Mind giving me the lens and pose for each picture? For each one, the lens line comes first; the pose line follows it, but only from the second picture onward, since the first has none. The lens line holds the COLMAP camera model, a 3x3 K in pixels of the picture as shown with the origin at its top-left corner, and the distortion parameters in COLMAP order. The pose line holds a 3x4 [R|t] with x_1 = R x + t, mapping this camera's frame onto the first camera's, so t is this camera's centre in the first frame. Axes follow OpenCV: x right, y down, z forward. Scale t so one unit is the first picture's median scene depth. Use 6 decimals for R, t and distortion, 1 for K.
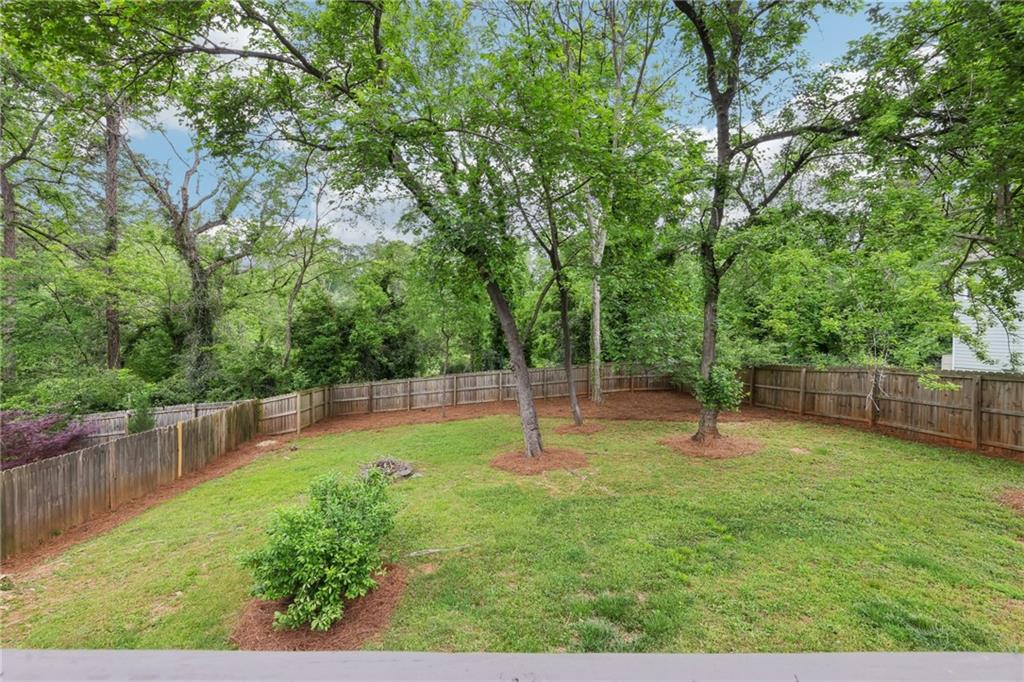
lens RADIAL K [[402.4, 0, 505.0], [0, 402.4, 338.3], [0, 0, 1]] dist [-0.001879, 0.000816]
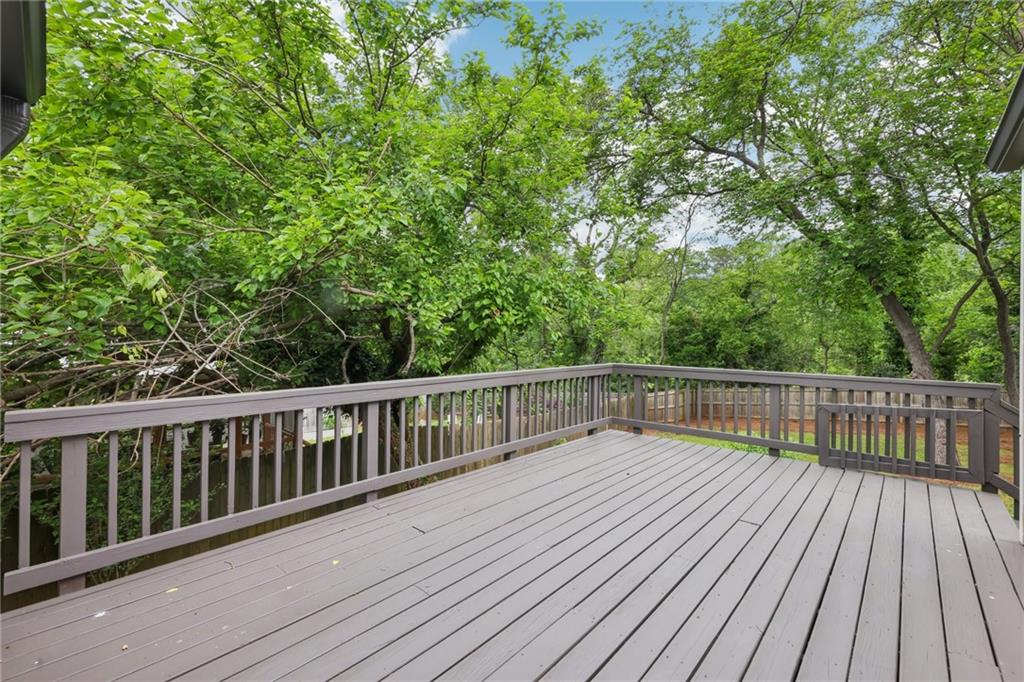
lens RADIAL K [[424.5, 0, 509.1], [0, 424.5, 336.0], [0, 0, 1]] dist [-0.001981, -0.000349]
pose [[0.724503, -0.003716, -0.689262, 0.007164], [-0.016327, 0.999612, -0.022552, 0.004675], [0.689079, 0.027593, 0.724161, -0.242656]]
